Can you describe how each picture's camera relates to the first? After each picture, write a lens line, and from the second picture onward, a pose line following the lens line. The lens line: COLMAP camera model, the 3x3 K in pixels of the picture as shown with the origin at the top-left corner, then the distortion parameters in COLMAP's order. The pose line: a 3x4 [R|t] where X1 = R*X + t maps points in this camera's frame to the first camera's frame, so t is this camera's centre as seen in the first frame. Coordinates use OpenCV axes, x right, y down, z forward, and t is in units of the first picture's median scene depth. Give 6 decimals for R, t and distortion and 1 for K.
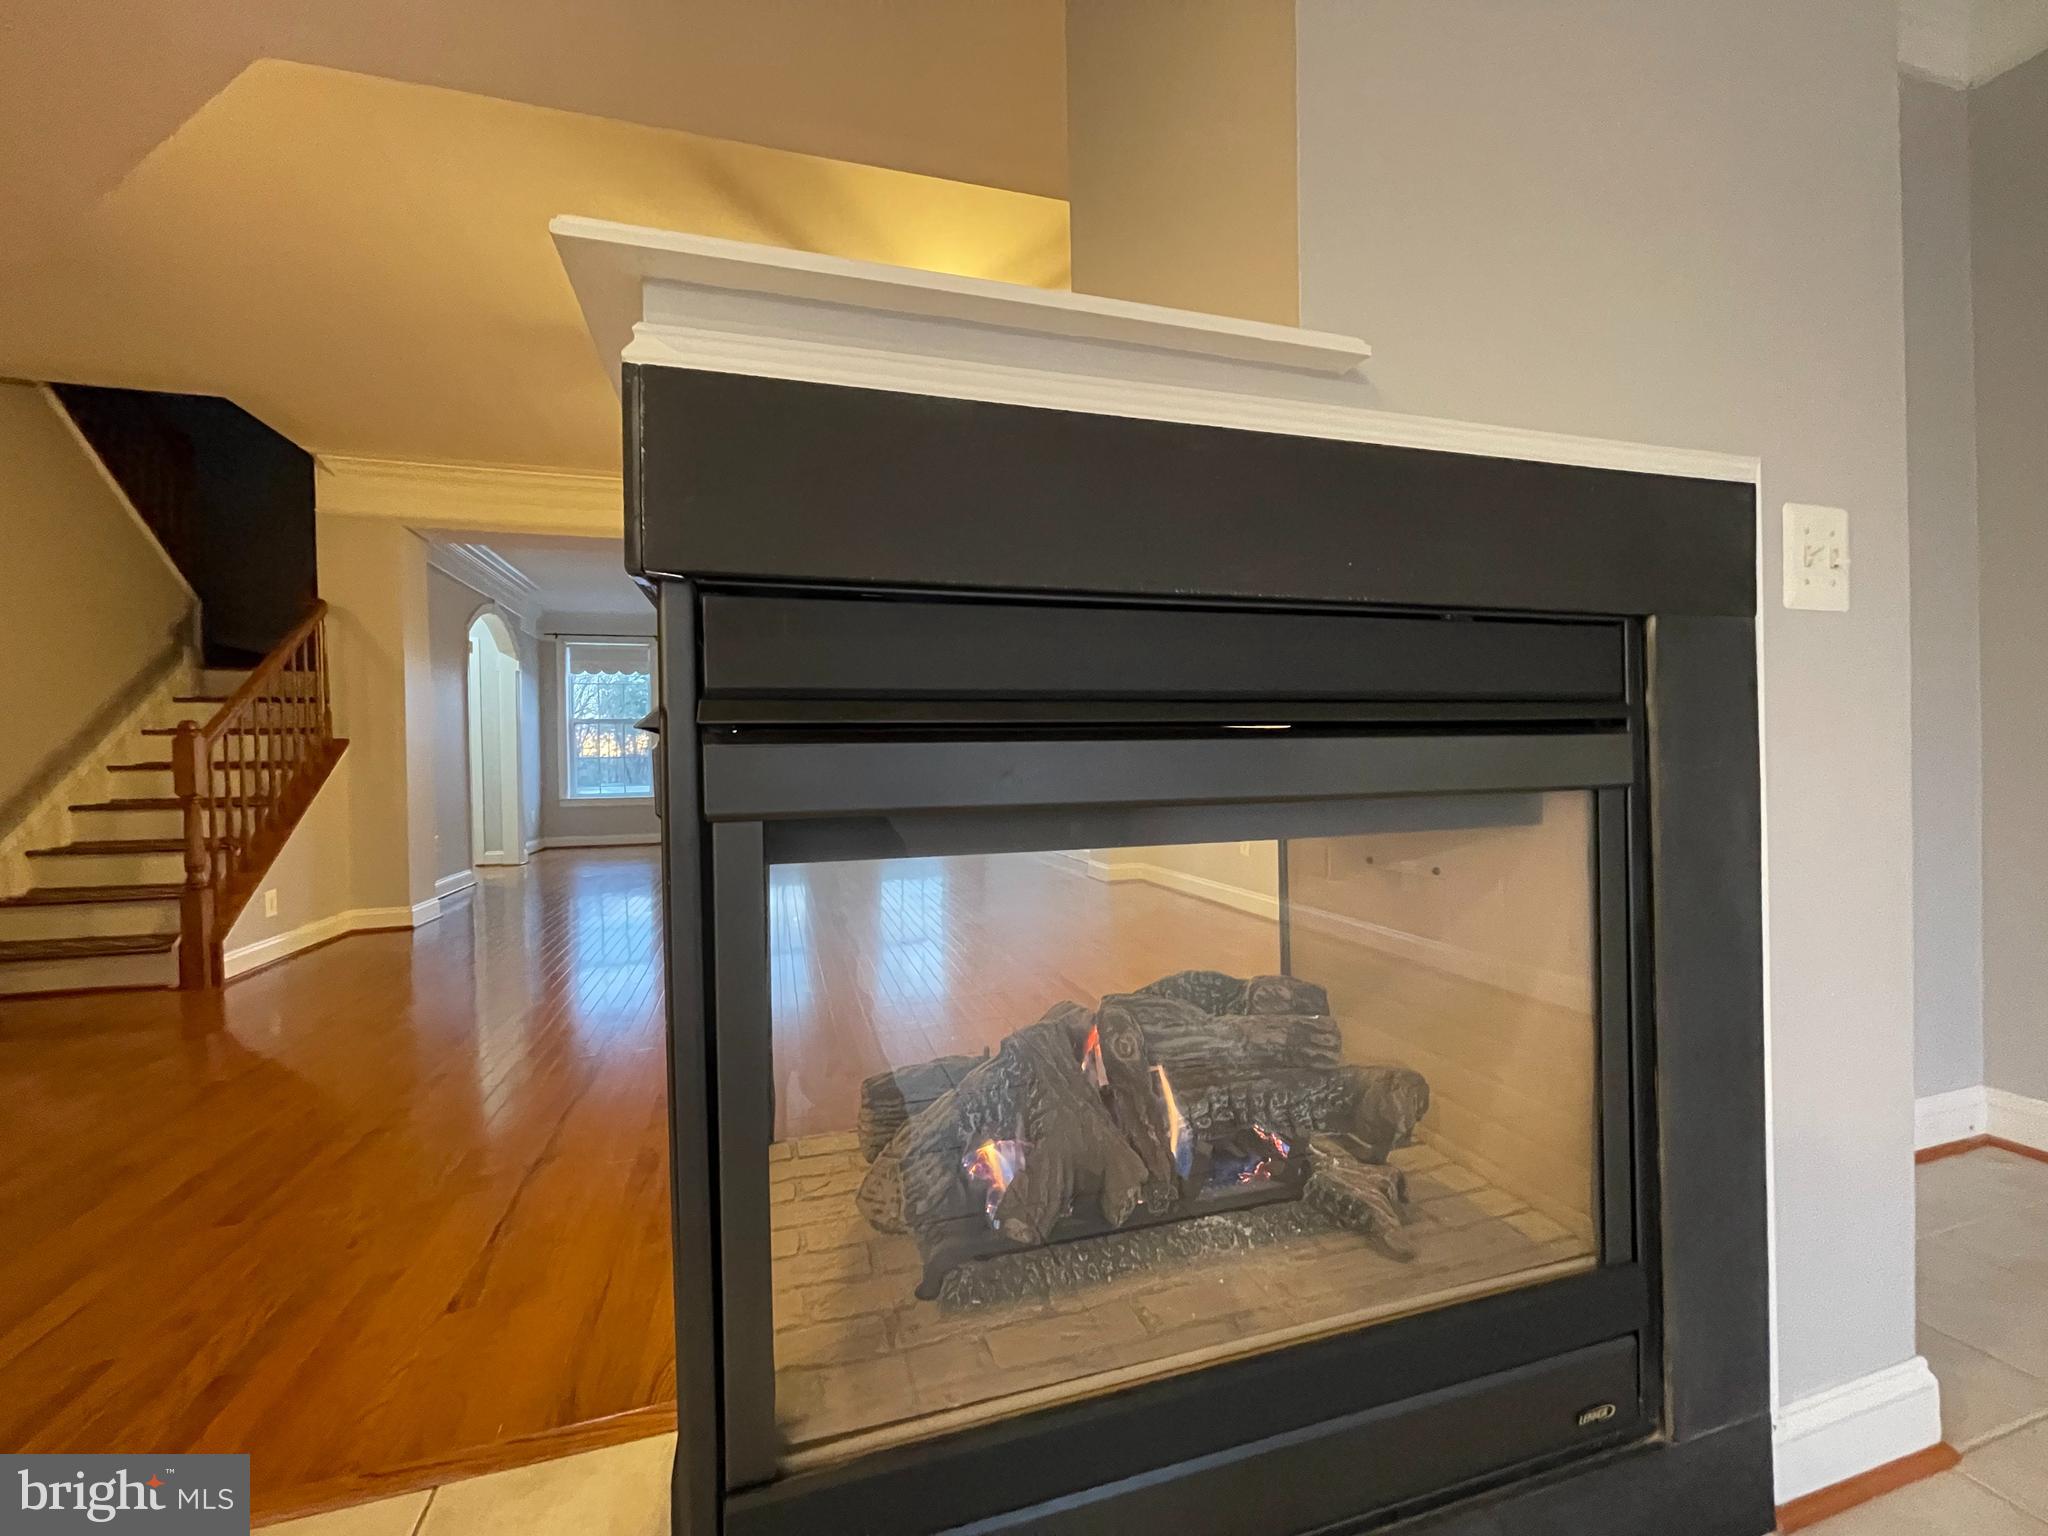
lens RADIAL K [[736.2, 0, 970.0], [0, 736.2, 762.3], [0, 0, 1]] dist [0.000475, -0.007929]
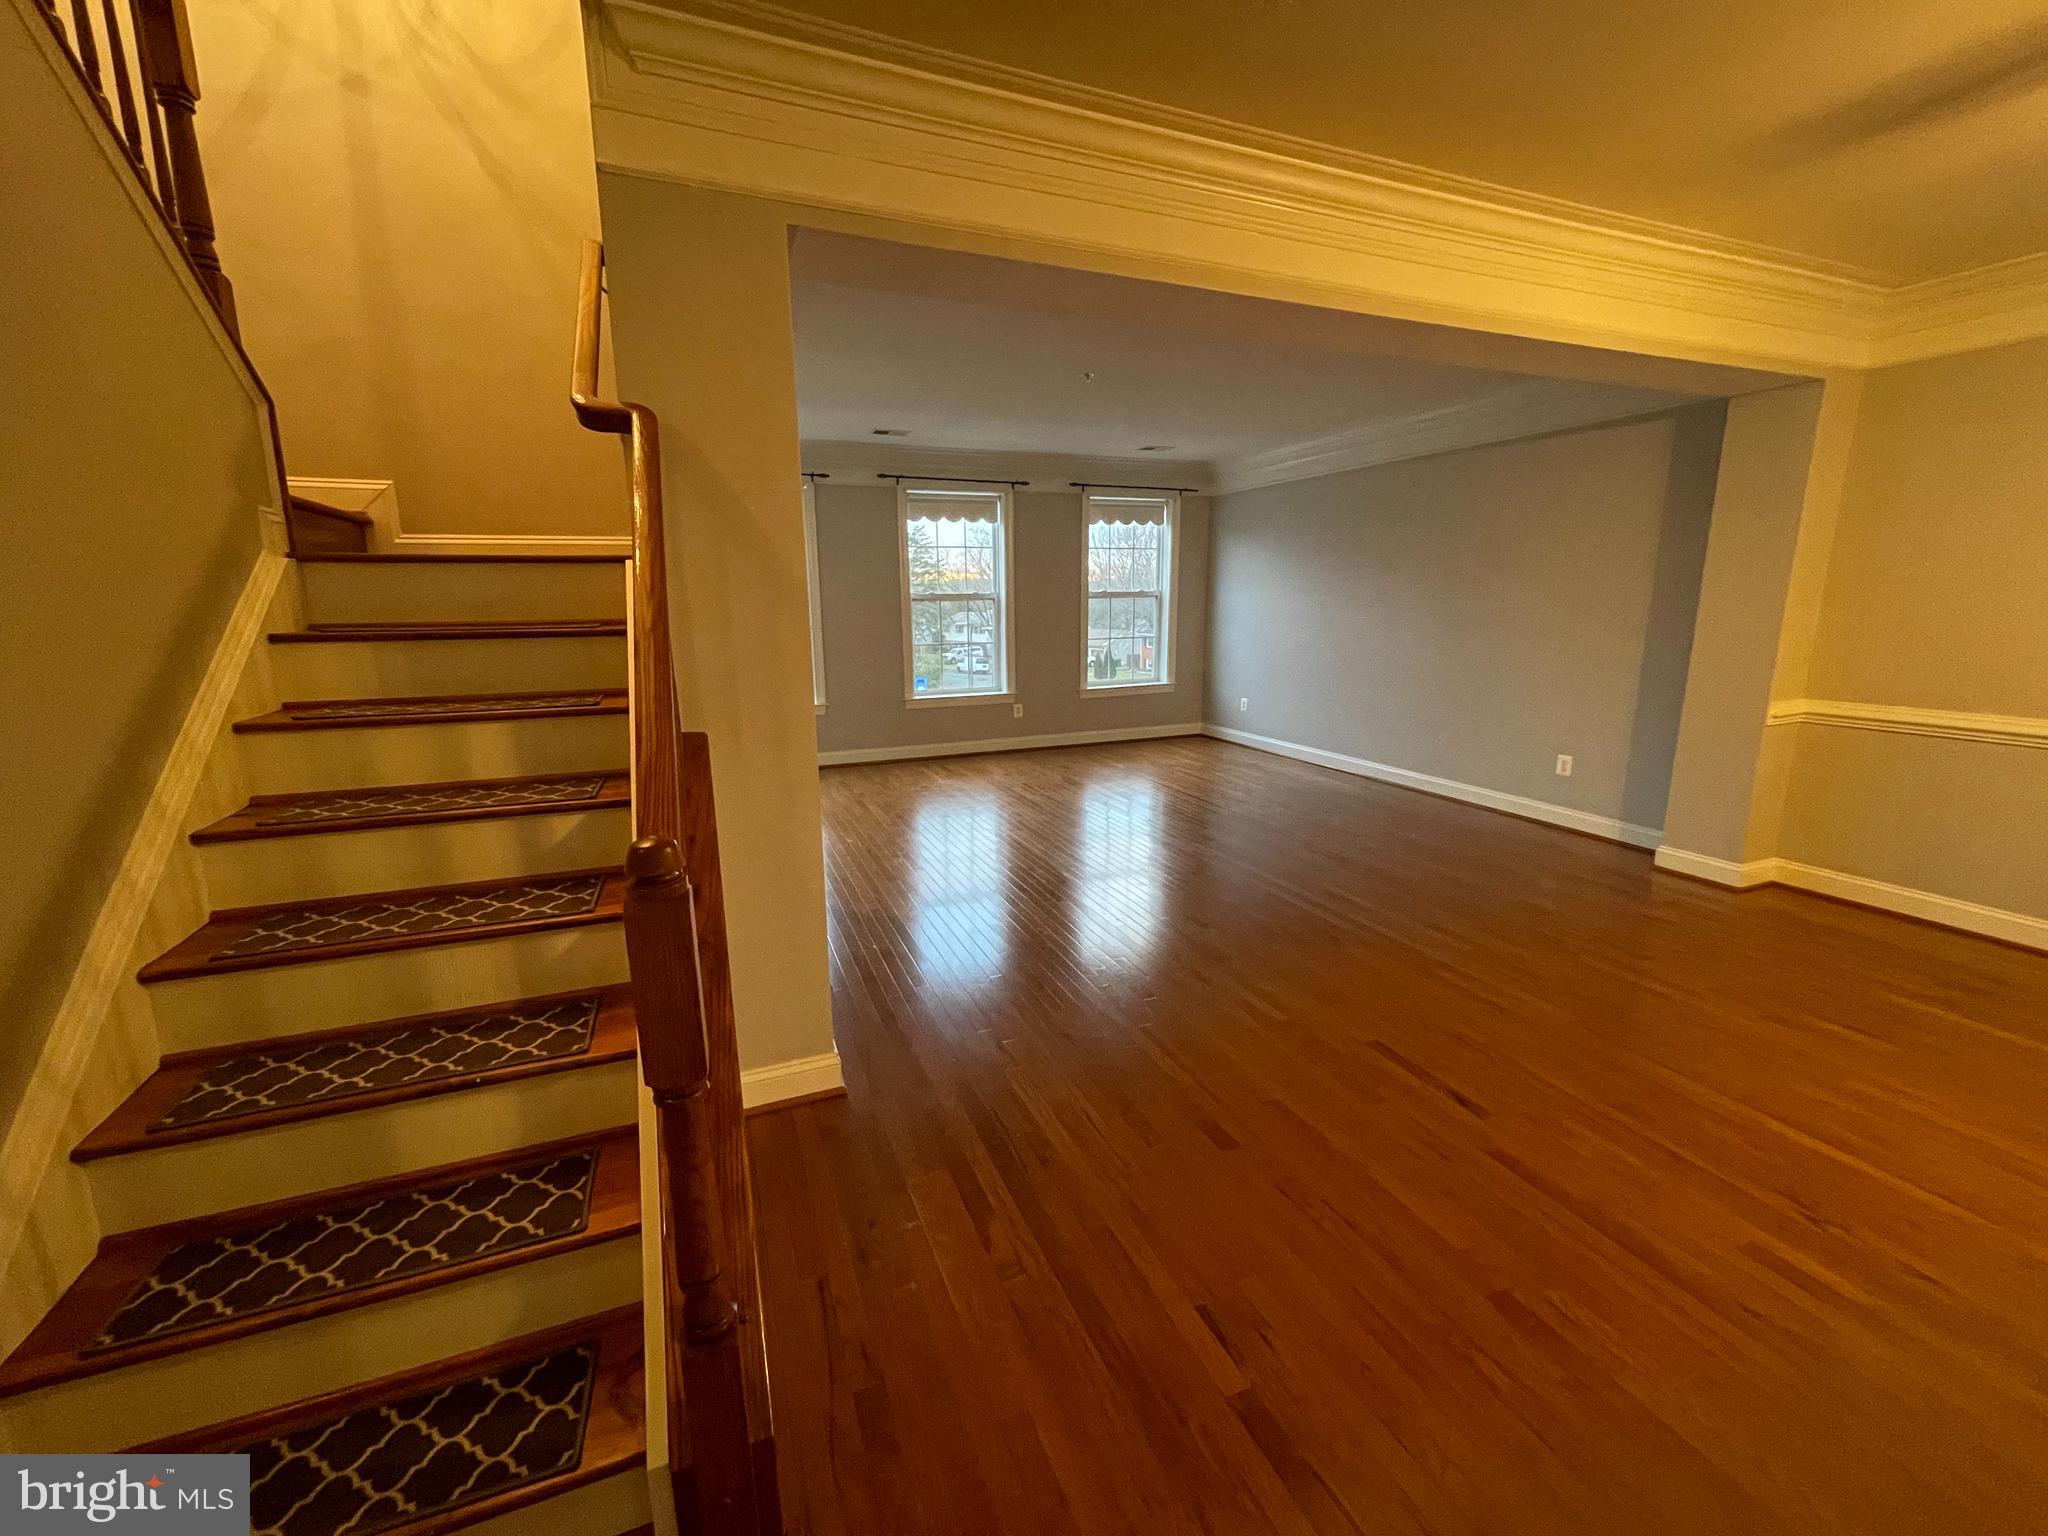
lens RADIAL K [[823.9, 0, 1024.0], [0, 823.9, 768.0], [0, 0, 1]] dist [0.000007, -0.000148]
pose [[0.998337, -0.001892, 0.057619, -0.846112], [-0.009638, 0.979915, 0.199184, -0.143352], [-0.056839, -0.199408, 0.978267, 0.597731]]
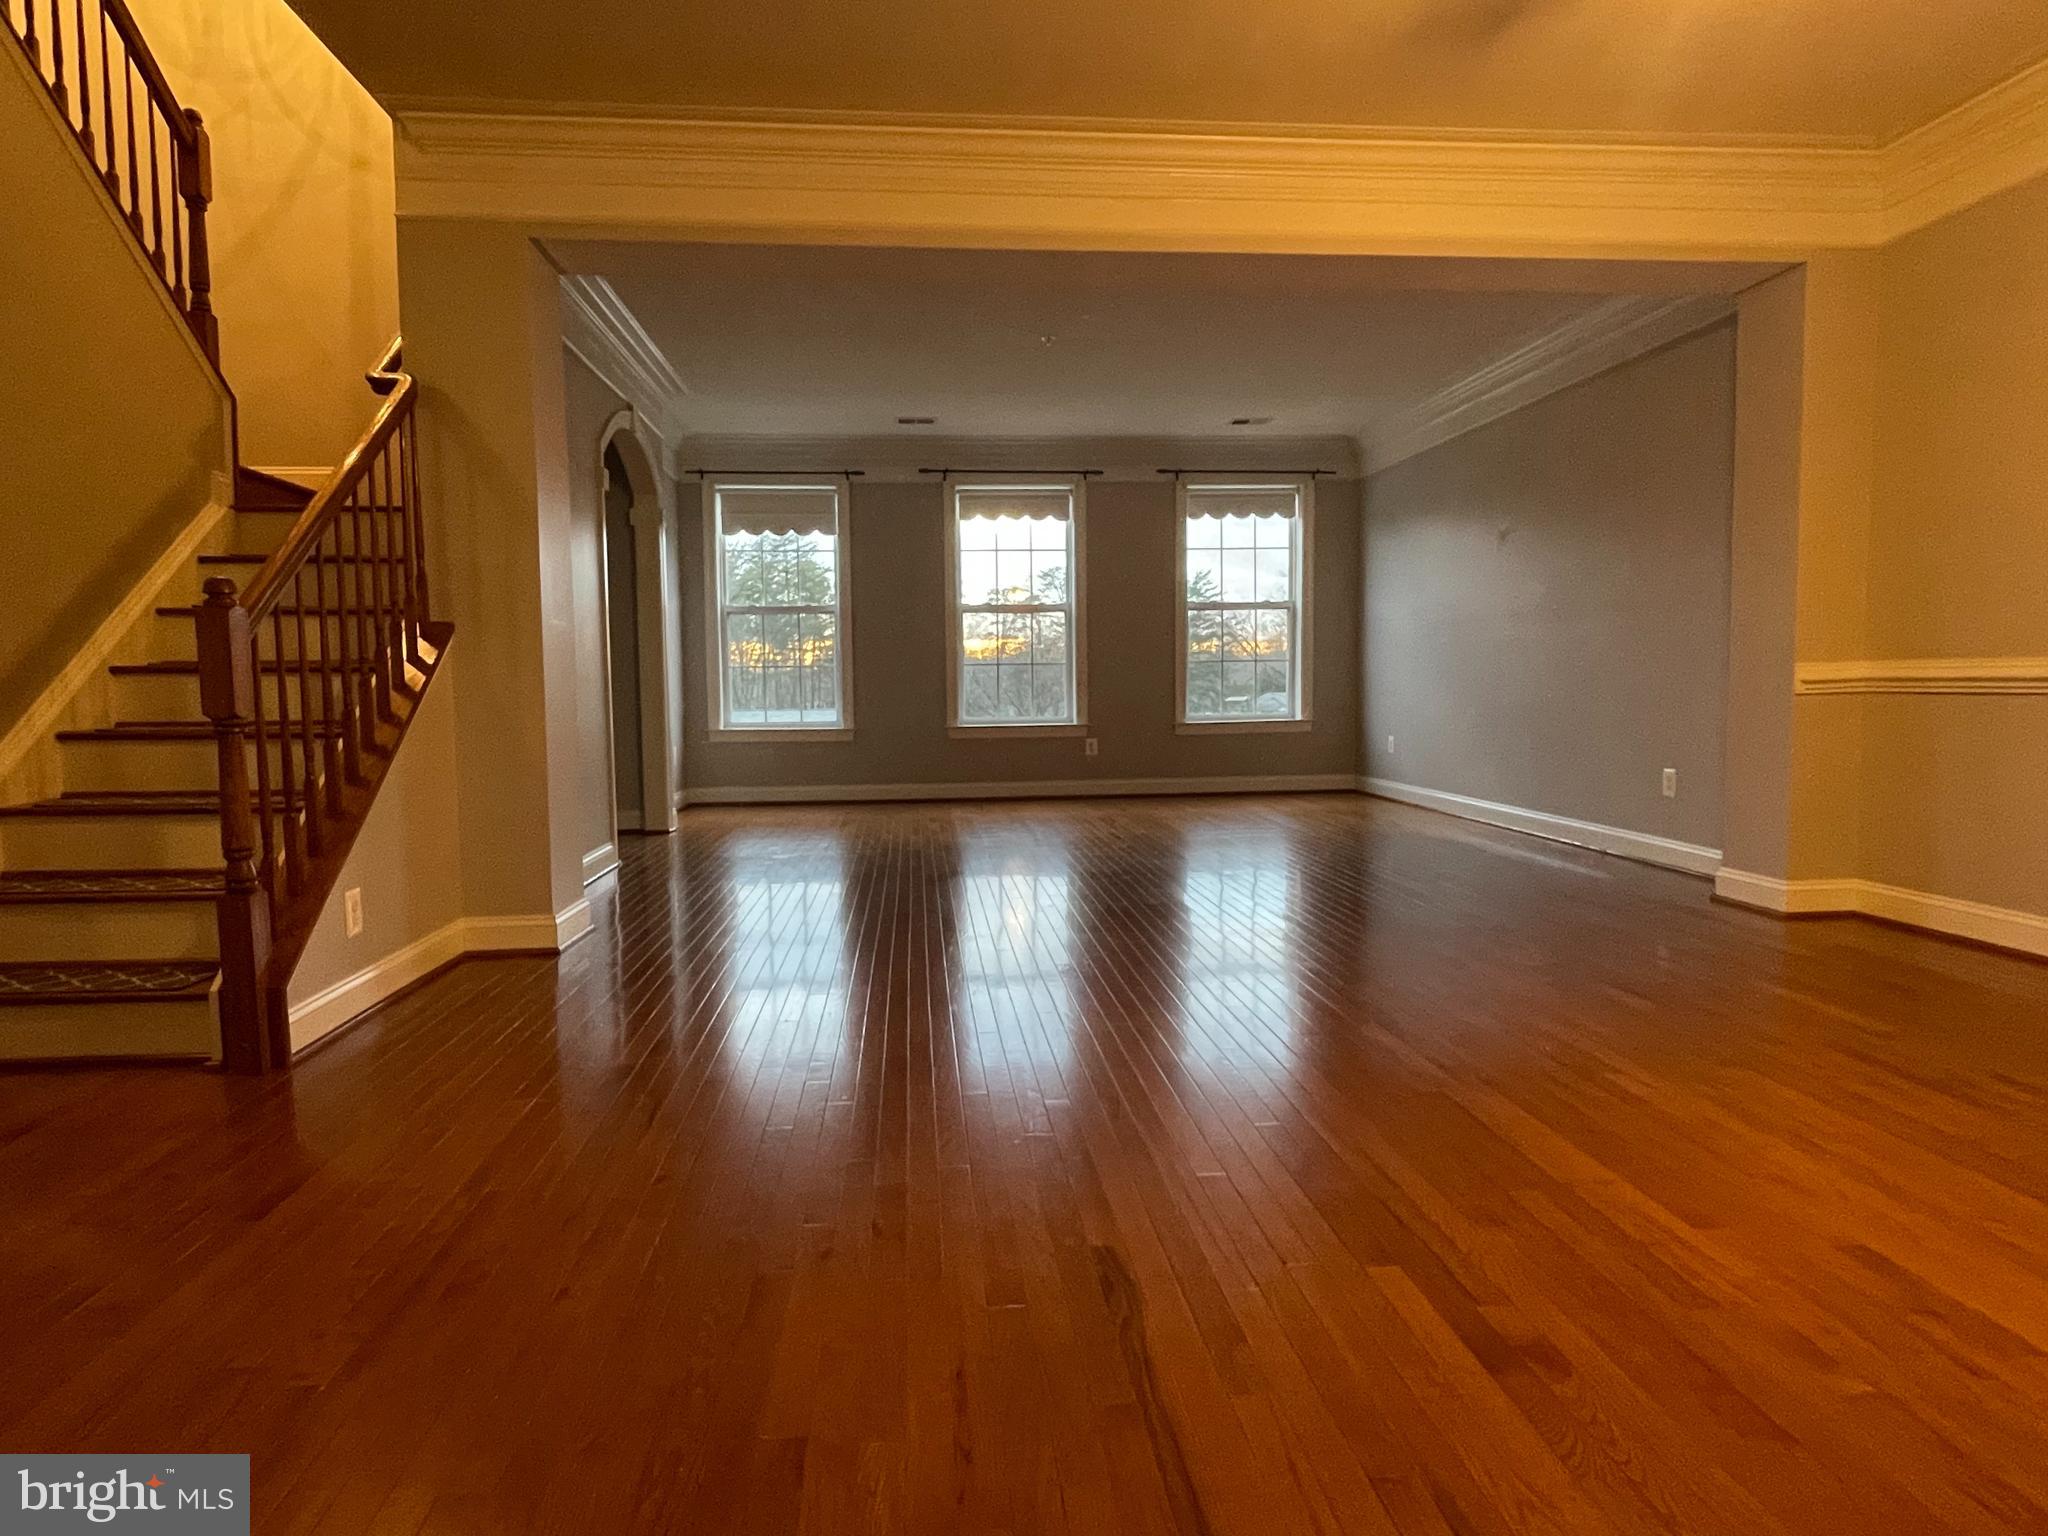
lens RADIAL K [[1193.1, 0, 1024.0], [0, 1193.1, 768.0], [0, 0, 1]] dist [-0.002429, -0.000596]
pose [[0.972541, 0.024613, -0.231428, -0.240131], [-0.007291, 0.997126, 0.075404, 0.009569], [0.232619, -0.071646, 0.969925, 0.231262]]
